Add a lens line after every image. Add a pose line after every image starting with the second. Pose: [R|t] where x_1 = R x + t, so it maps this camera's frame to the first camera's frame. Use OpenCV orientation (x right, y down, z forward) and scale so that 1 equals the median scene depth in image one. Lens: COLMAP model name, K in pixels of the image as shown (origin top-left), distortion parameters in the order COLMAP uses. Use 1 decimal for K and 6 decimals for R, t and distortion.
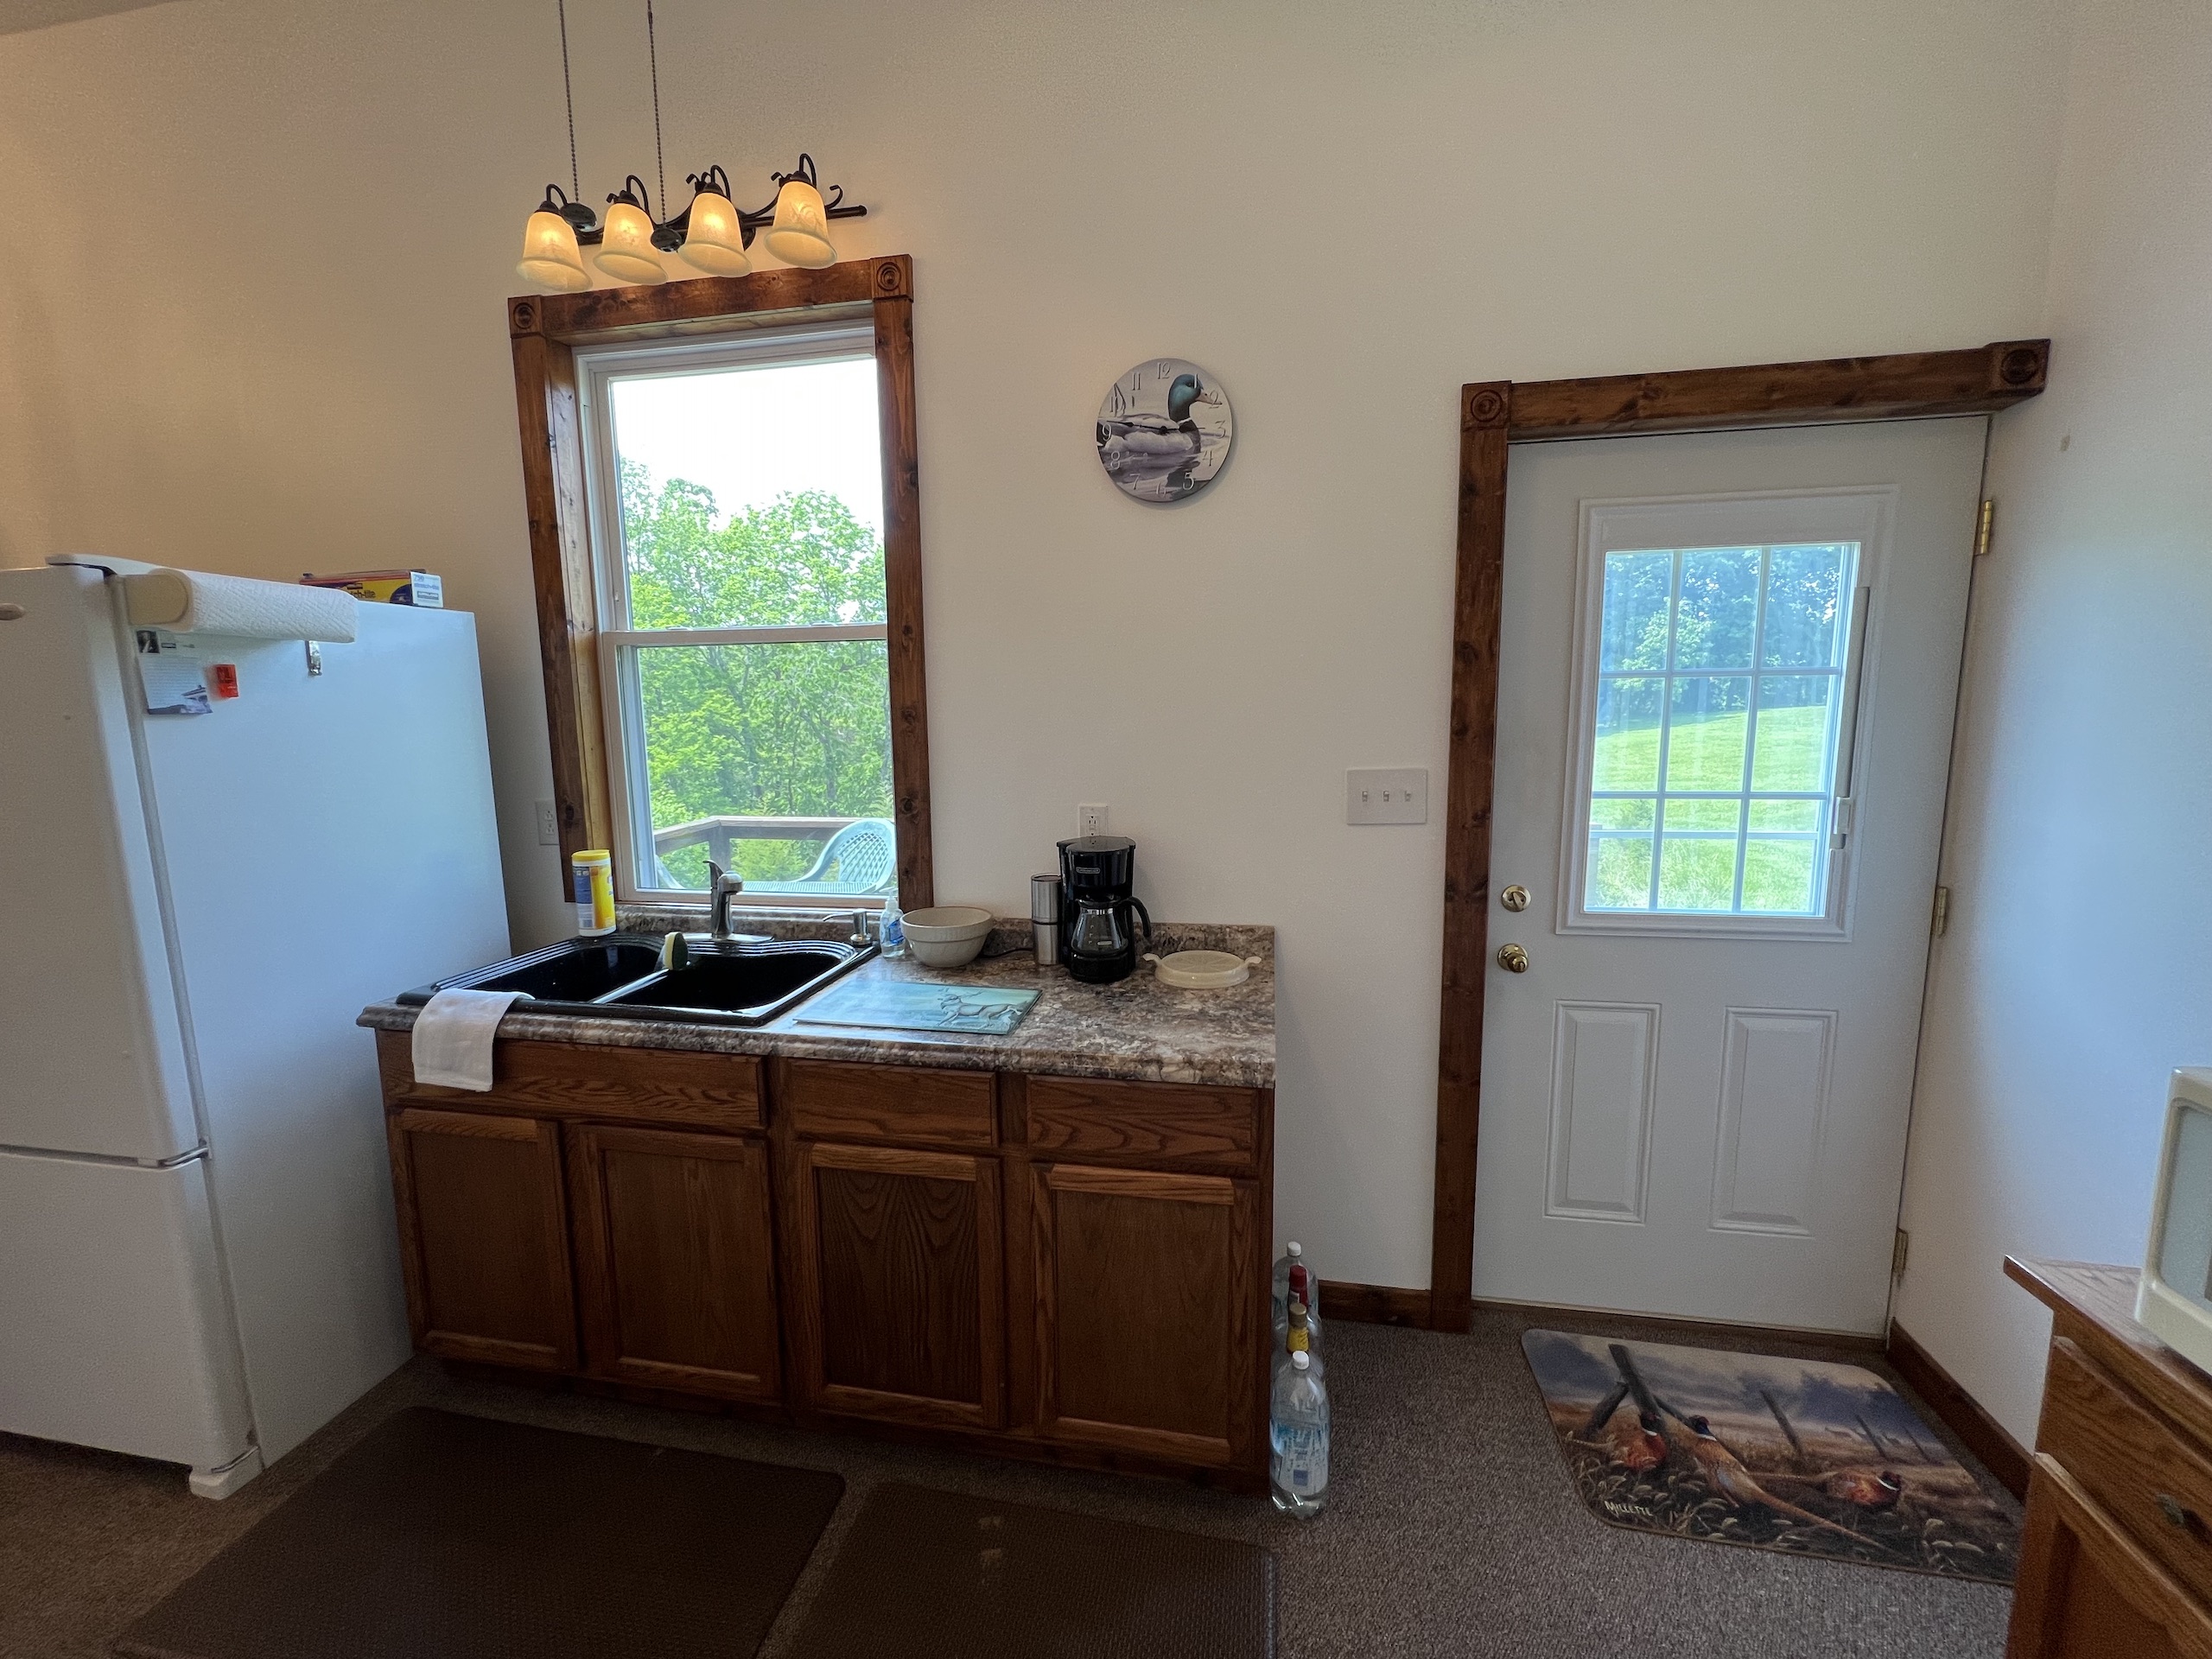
lens RADIAL K [[890.3, 0, 1105.0], [0, 890.3, 823.7], [0, 0, 1]] dist [-0.004846, 0.001483]
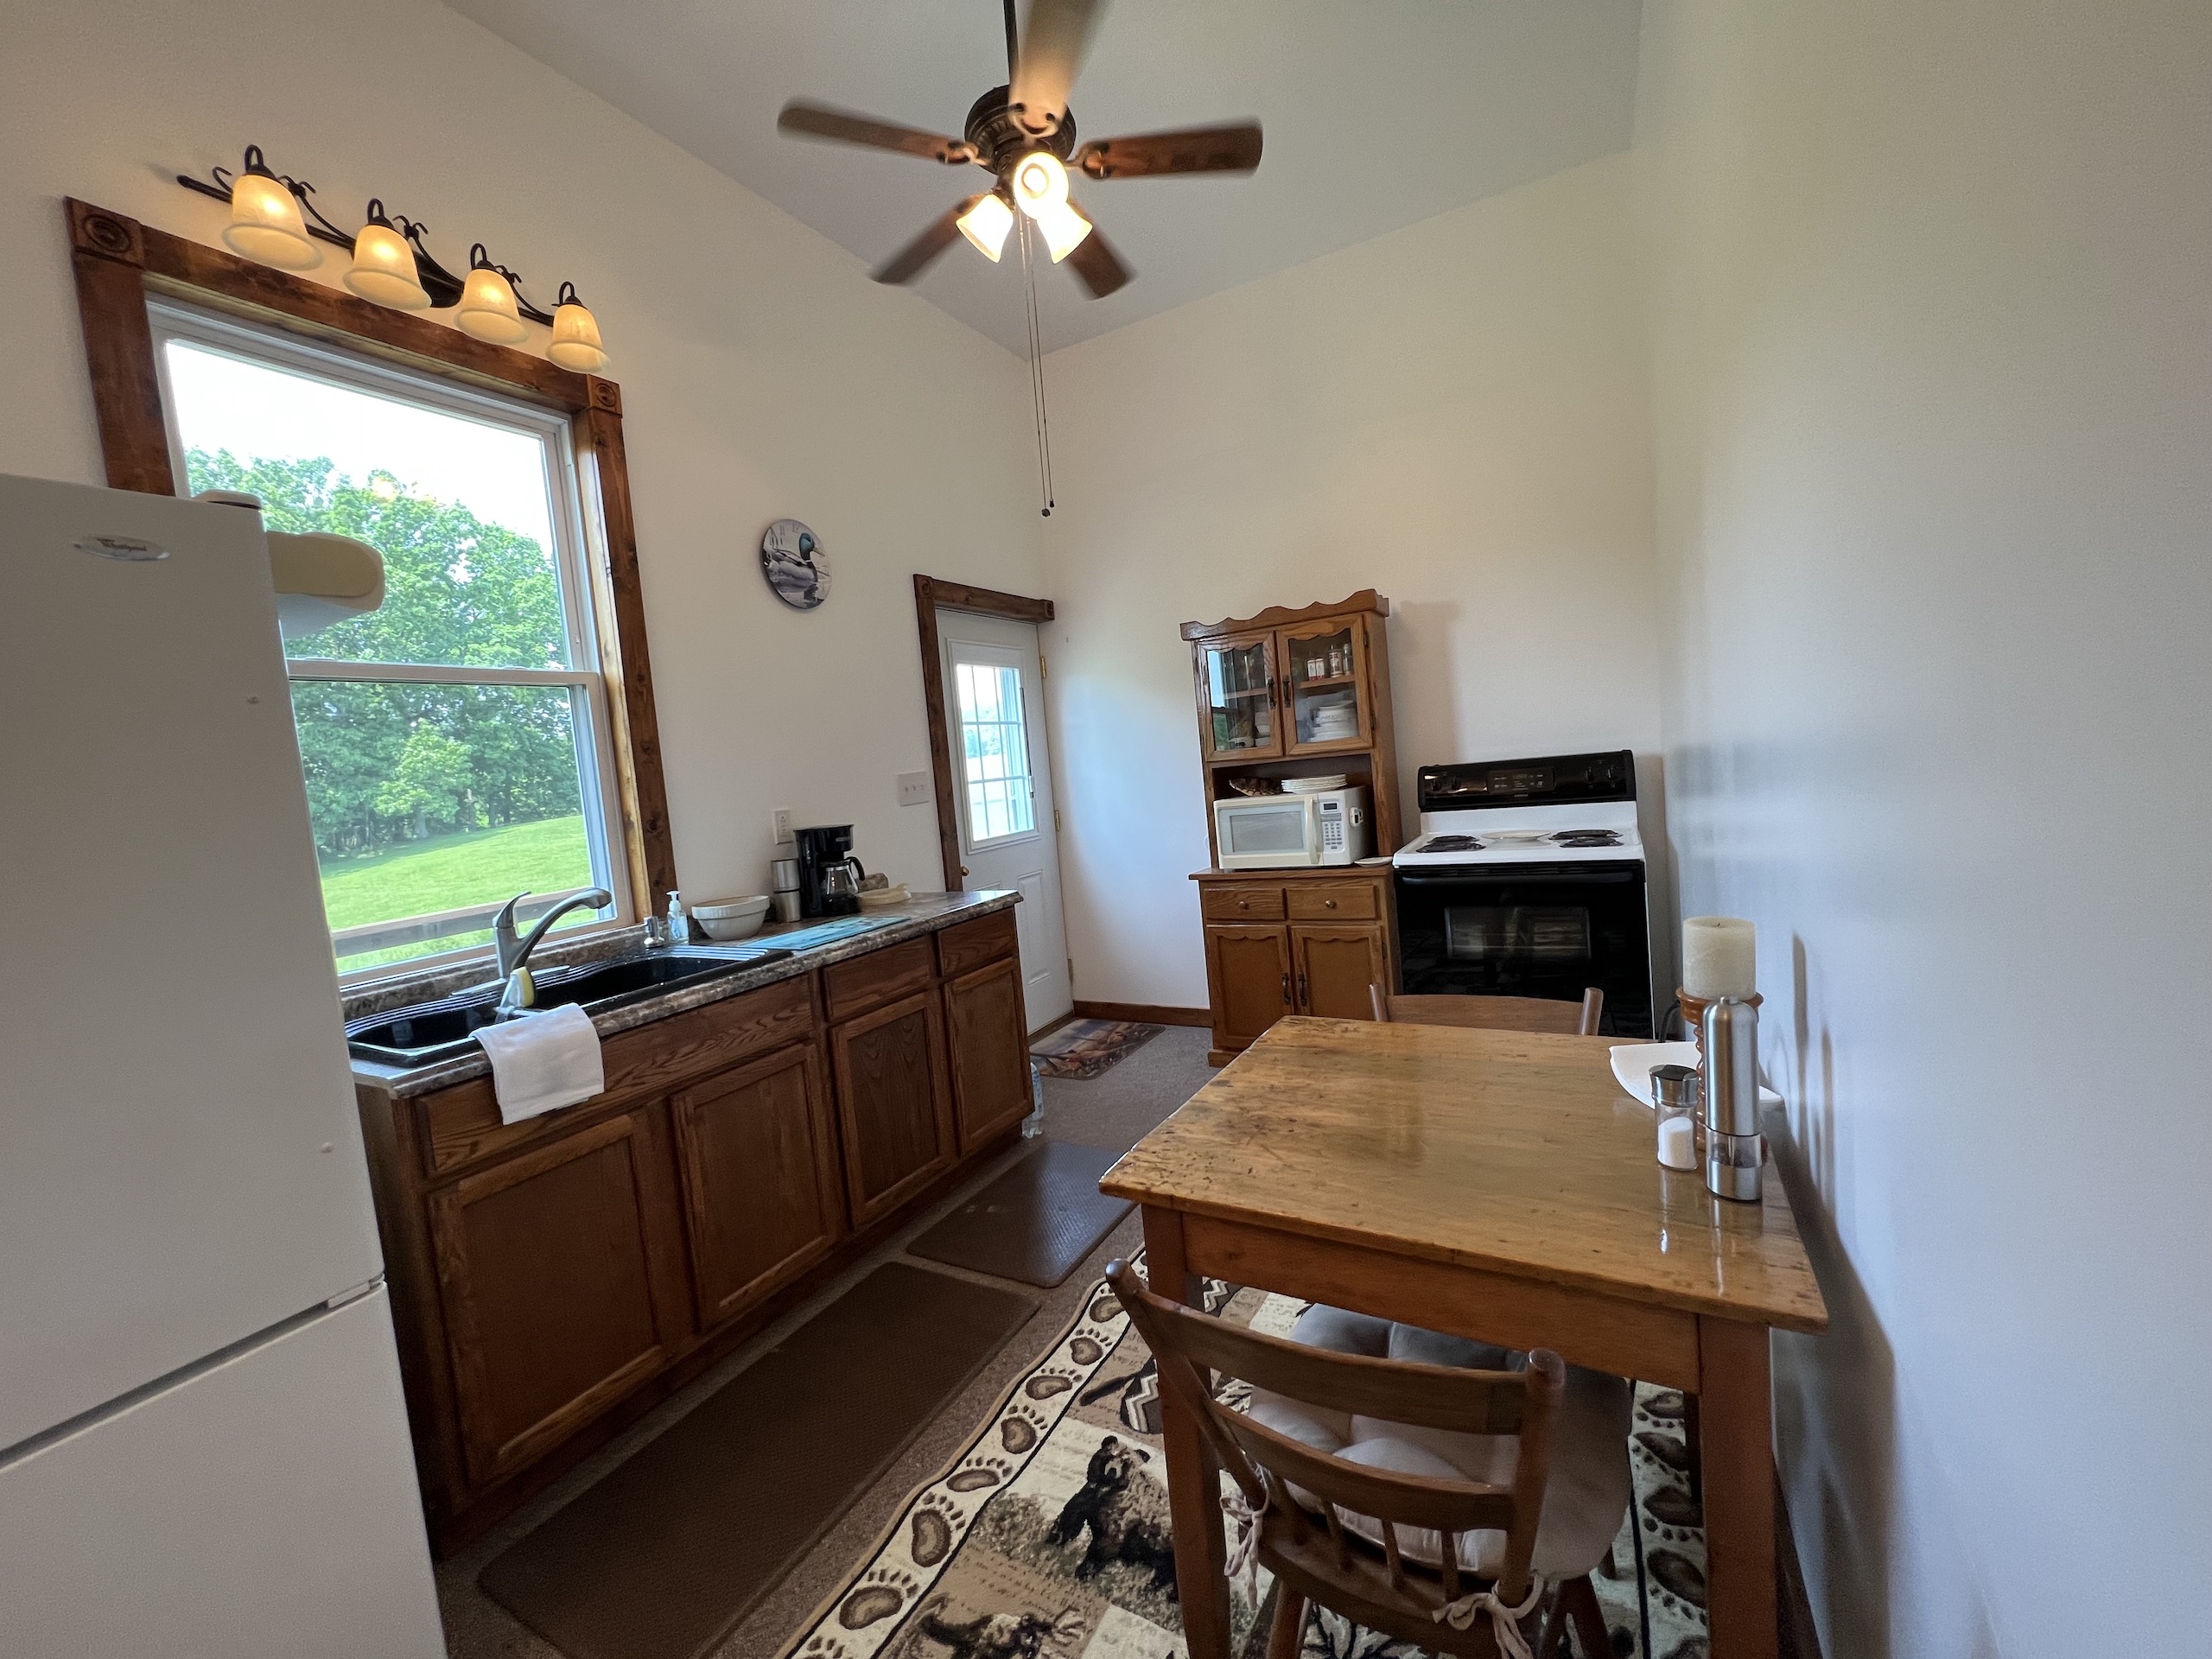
lens RADIAL K [[890.3, 0, 1106.2], [0, 890.3, 829.7], [0, 0, 1]] dist [-0.004846, 0.001483]
pose [[0.317670, -0.089427, 0.943975, -1.302897], [0.211883, 0.977064, 0.021258, 0.098848], [-0.924225, 0.193259, 0.329332, 0.073868]]
